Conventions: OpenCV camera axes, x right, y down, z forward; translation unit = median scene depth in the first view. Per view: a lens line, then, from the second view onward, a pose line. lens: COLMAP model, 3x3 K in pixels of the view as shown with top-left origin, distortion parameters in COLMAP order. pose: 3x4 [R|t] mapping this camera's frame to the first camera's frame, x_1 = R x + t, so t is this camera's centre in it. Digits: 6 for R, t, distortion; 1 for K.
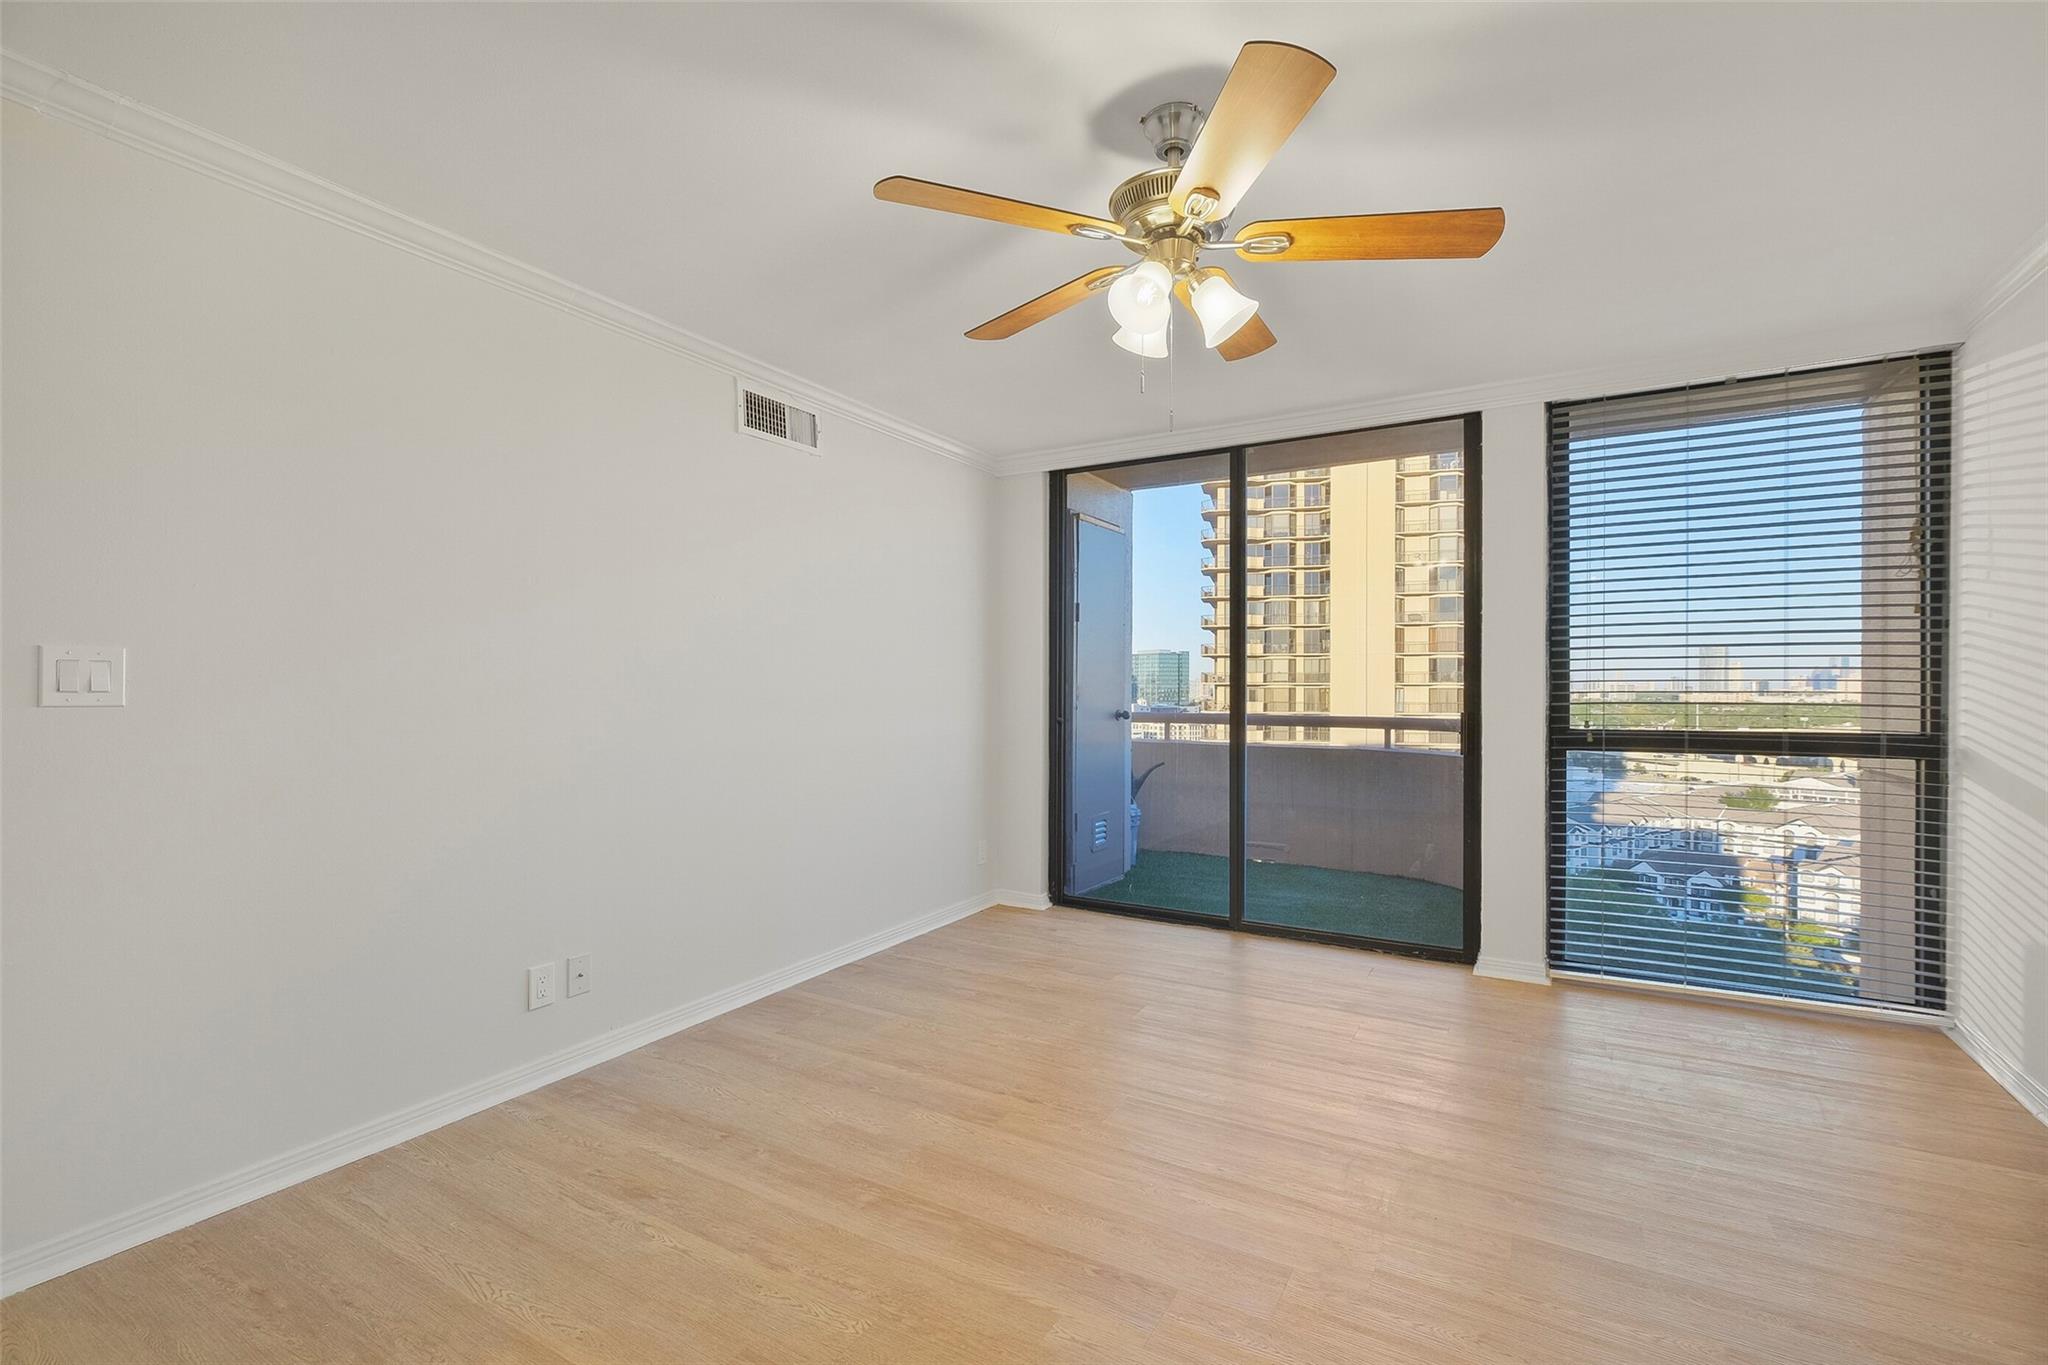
lens RADIAL K [[906.0, 0, 1025.2], [0, 906.0, 686.8], [0, 0, 1]] dist [0.001155, 0.000583]
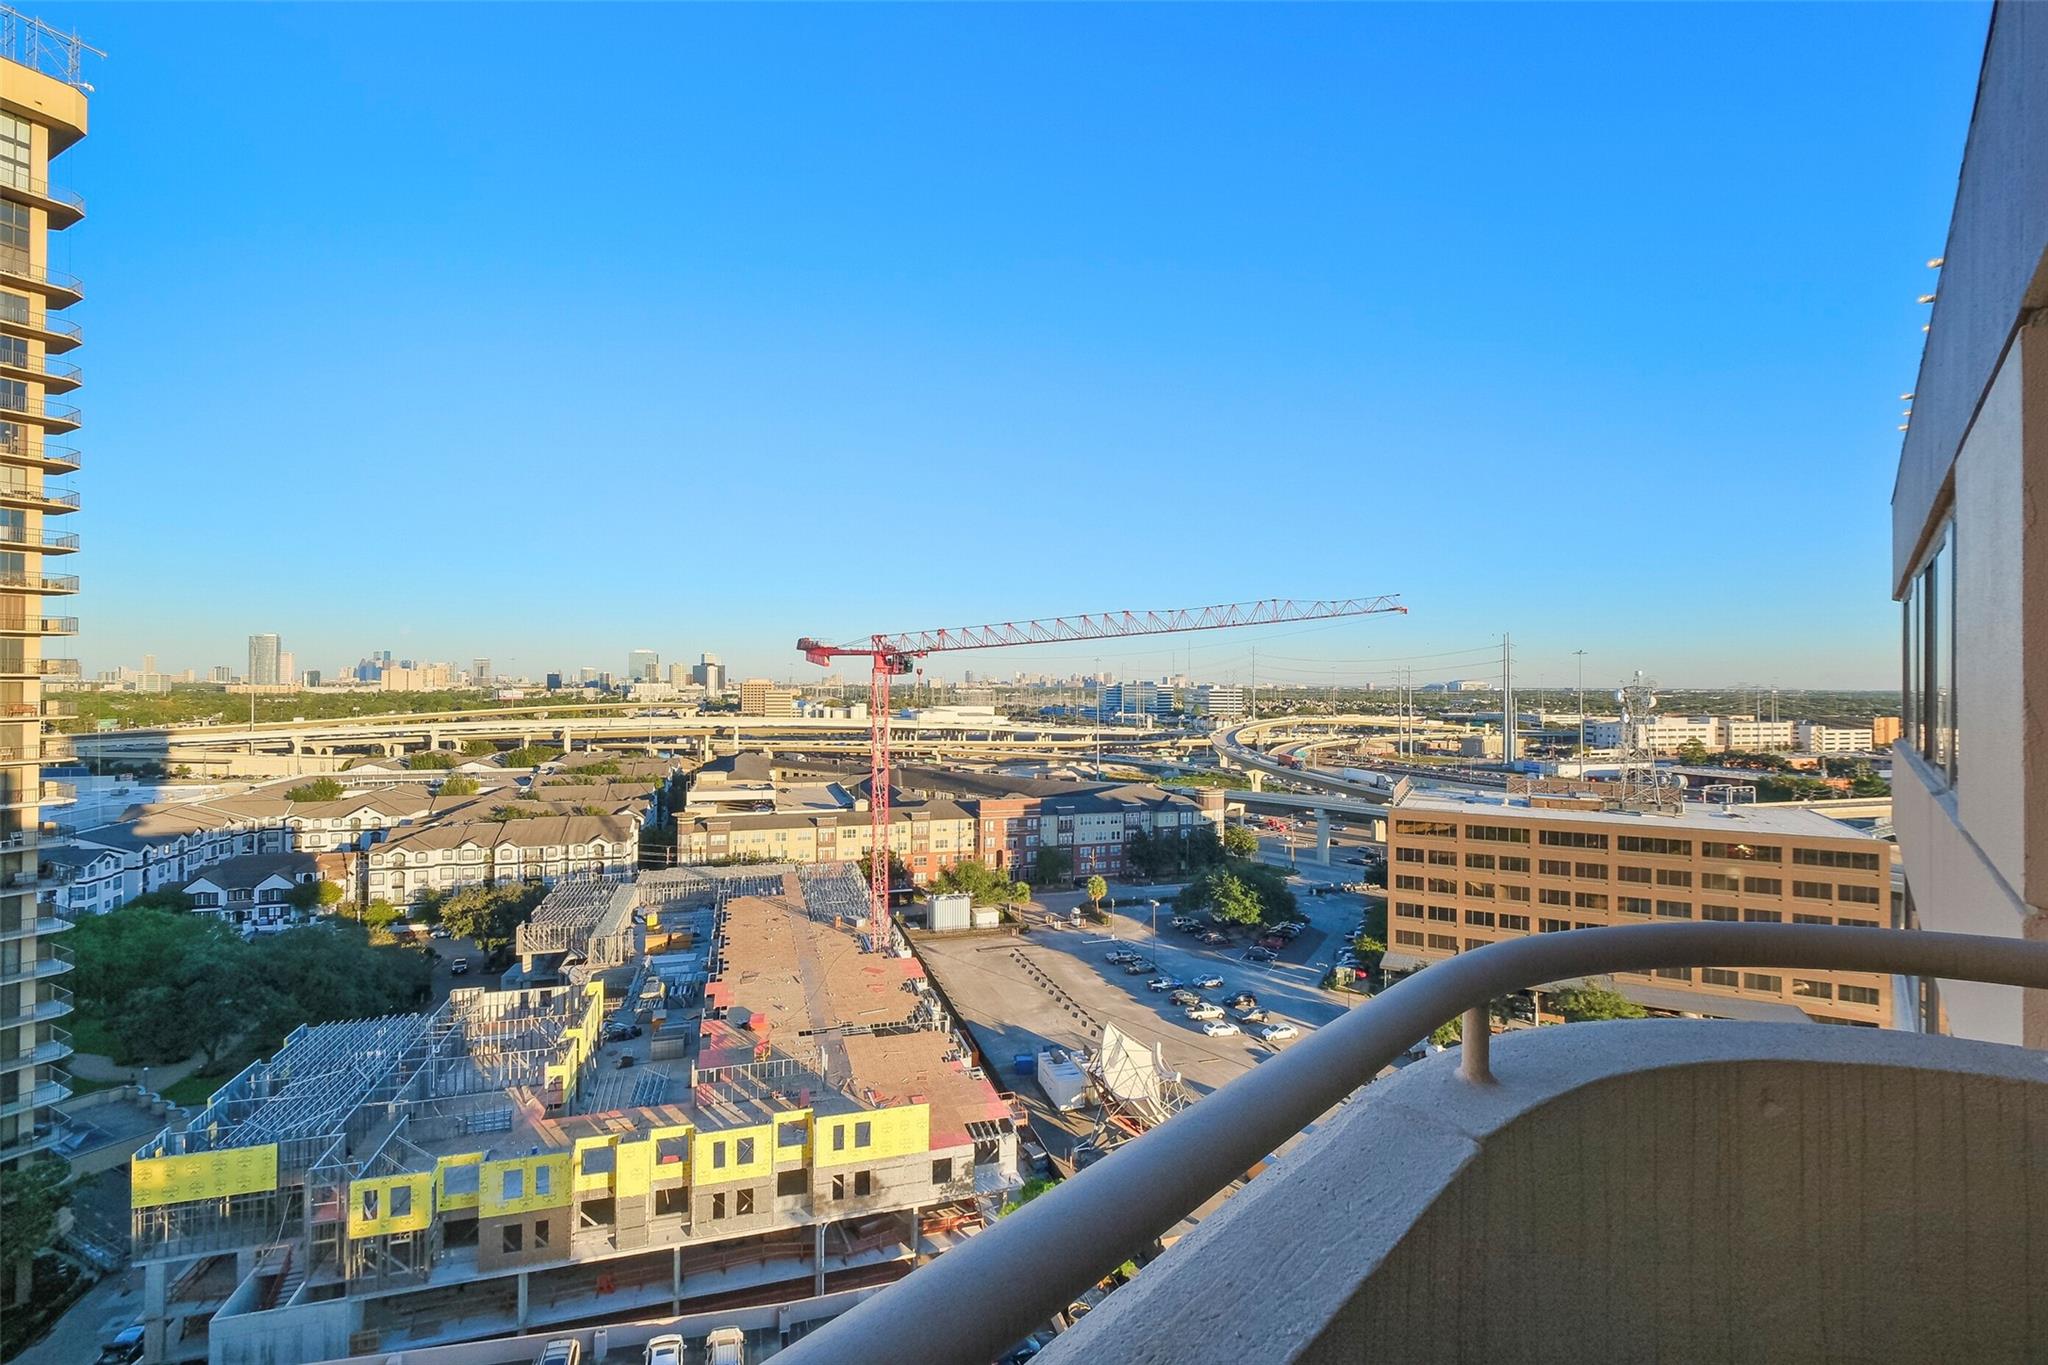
lens RADIAL K [[906.0, 0, 1023.9], [0, 906.0, 677.1], [0, 0, 1]] dist [0.001155, 0.000583]
pose [[0.220427, 0.005286, 0.975389, 0.072112], [-0.004677, 0.999980, -0.004362, -0.036895], [-0.975392, -0.003600, 0.220447, 1.118873]]
